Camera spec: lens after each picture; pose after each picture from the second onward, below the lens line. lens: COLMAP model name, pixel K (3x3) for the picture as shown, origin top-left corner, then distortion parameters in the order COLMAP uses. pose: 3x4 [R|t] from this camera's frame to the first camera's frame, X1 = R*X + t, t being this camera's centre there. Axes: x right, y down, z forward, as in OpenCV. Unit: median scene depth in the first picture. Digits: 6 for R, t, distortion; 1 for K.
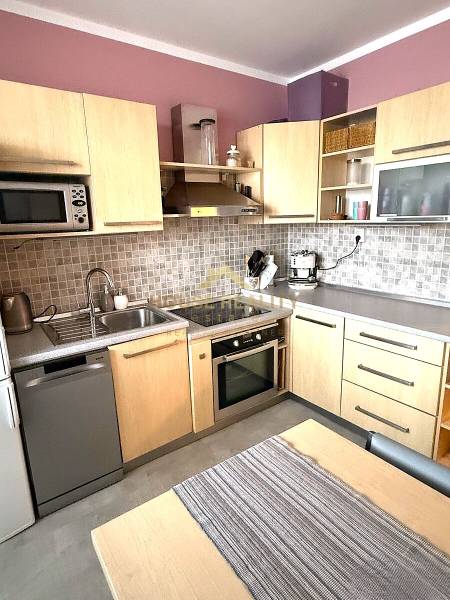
lens RADIAL K [[373.3, 0, 225.6], [0, 373.3, 298.8], [0, 0, 1]] dist [-0.002625, -0.001681]
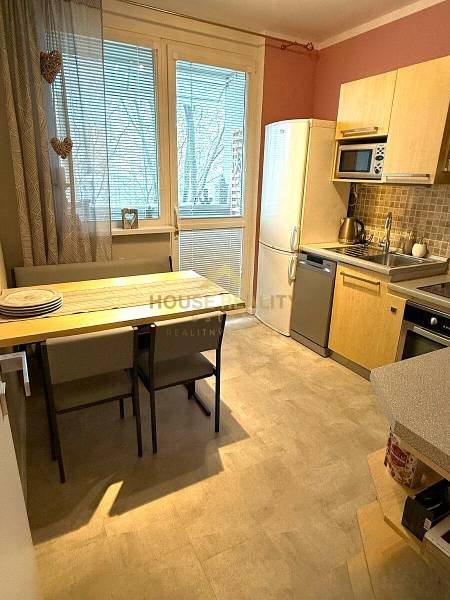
lens RADIAL K [[373.3, 0, 225.6], [0, 373.3, 298.8], [0, 0, 1]] dist [-0.002625, -0.001681]
pose [[-0.169727, 0.332255, -0.927793, 1.134404], [-0.236244, 0.900283, 0.365621, -0.164882], [0.956756, 0.281241, -0.074309, 0.733295]]
